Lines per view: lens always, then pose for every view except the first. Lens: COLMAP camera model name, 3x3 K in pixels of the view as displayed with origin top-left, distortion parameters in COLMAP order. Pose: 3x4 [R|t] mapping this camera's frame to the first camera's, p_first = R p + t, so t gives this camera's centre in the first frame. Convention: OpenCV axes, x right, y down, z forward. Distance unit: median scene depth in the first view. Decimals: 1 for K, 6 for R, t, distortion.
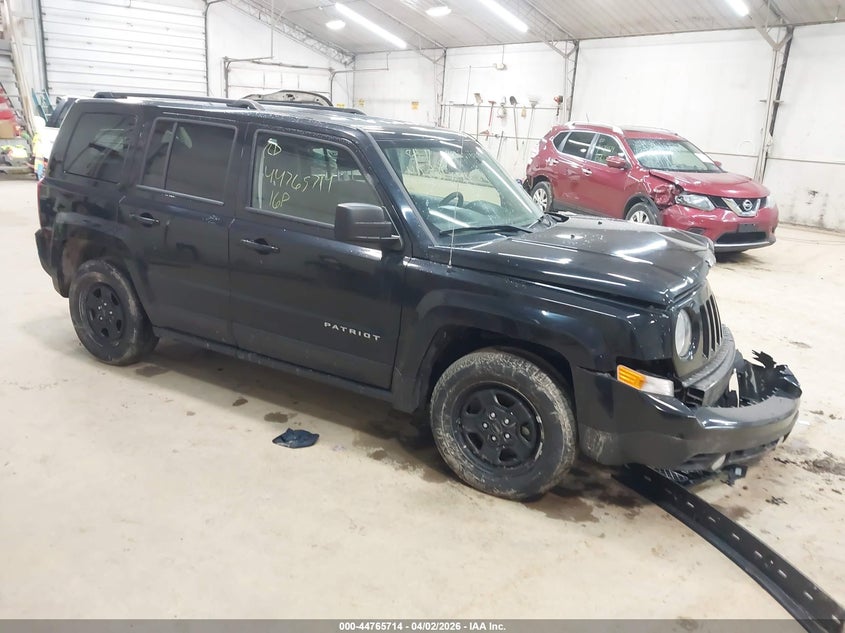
lens RADIAL K [[677.2, 0, 418.5], [0, 677.2, 316.3], [0, 0, 1]] dist [0.007682, -0.007046]
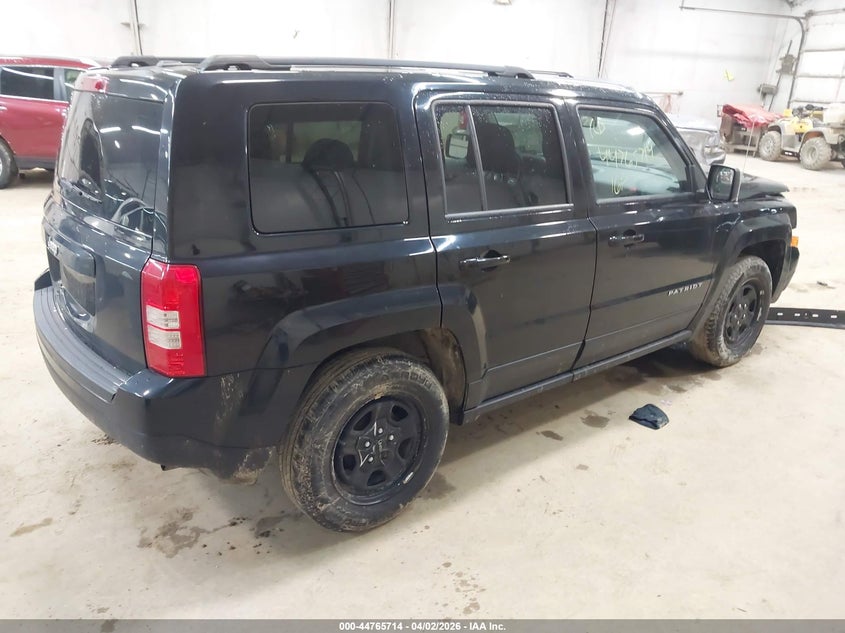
lens RADIAL K [[677.2, 0, 418.5], [0, 677.2, 316.3], [0, 0, 1]] dist [0.007682, -0.007046]
pose [[0.378590, -0.362321, 0.851700, -1.045943], [0.260300, 0.924735, 0.277685, -0.303109], [-0.888208, 0.116569, 0.444407, 0.802354]]
